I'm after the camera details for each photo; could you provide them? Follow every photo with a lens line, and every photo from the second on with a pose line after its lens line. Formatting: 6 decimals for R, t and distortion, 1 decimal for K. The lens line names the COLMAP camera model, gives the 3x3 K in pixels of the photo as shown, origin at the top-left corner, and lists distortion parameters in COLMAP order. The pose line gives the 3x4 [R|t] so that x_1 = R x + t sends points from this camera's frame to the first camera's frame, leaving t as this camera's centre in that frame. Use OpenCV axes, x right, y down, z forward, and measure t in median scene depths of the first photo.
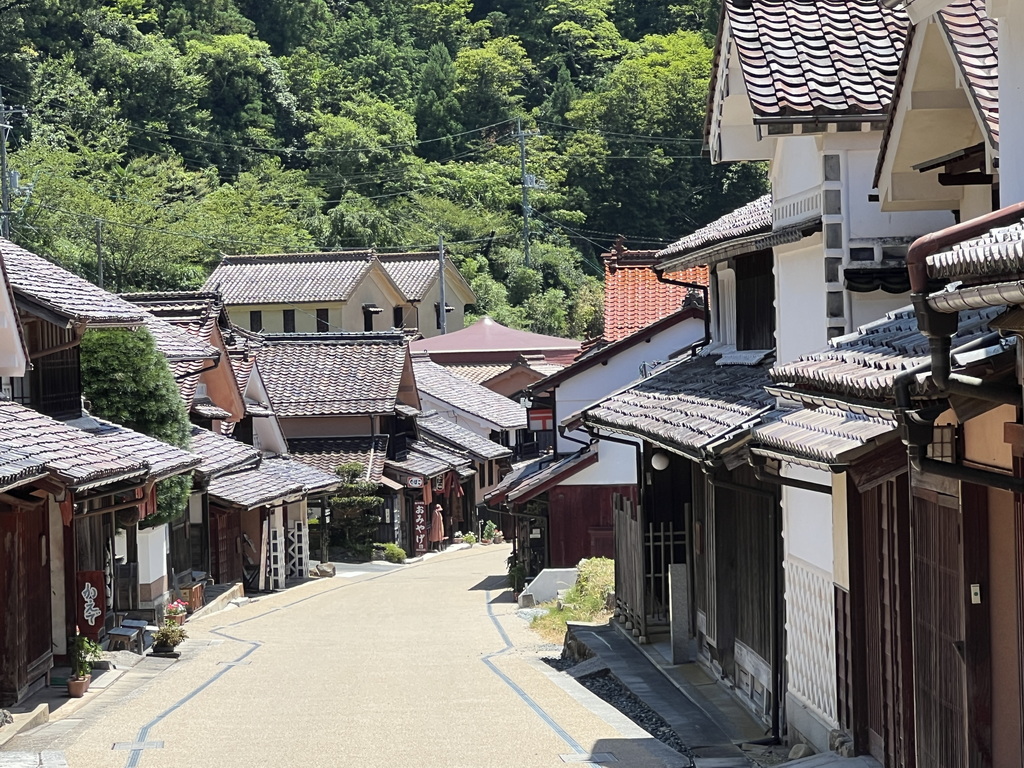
lens RADIAL K [[3963.7, 0, 511.9], [0, 3963.7, 384.1], [0, 0, 1]] dist [-0.311779, 0.000000]
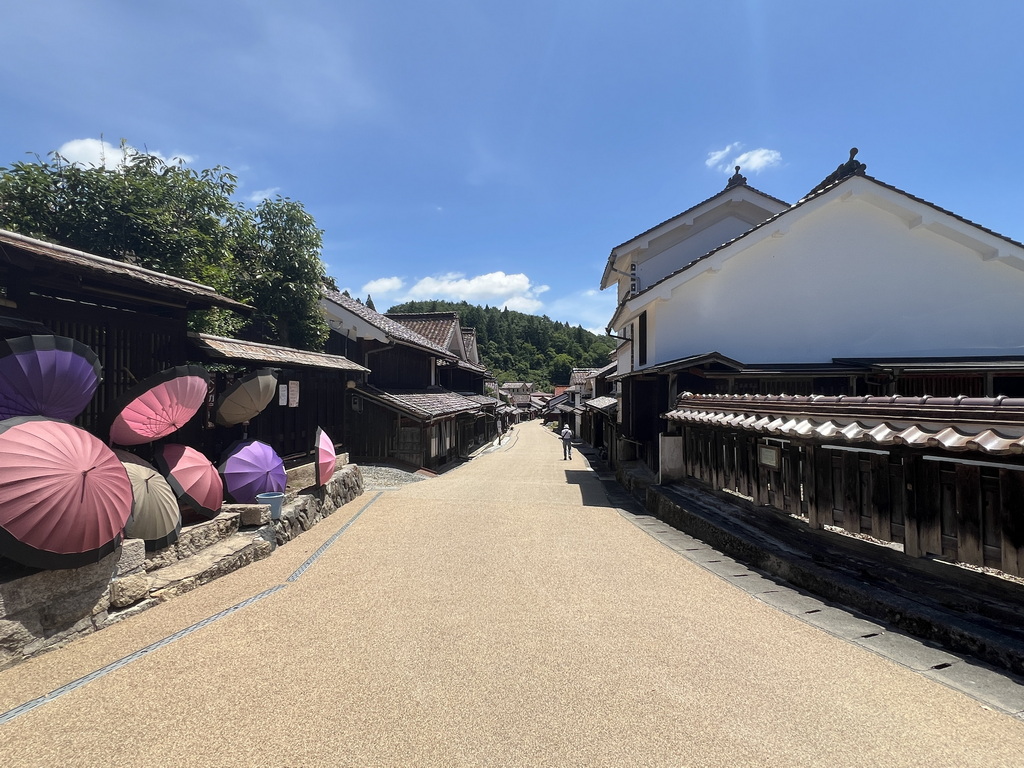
lens RADIAL K [[537.8, 0, 512.6], [0, 537.8, 385.6], [0, 0, 1]] dist [-0.000033, 0.000000]
pose [[0.998292, 0.030364, -0.049911, -0.009443], [-0.031436, 0.999288, -0.020846, -0.005308], [0.049242, 0.022380, 0.998536, -0.140384]]
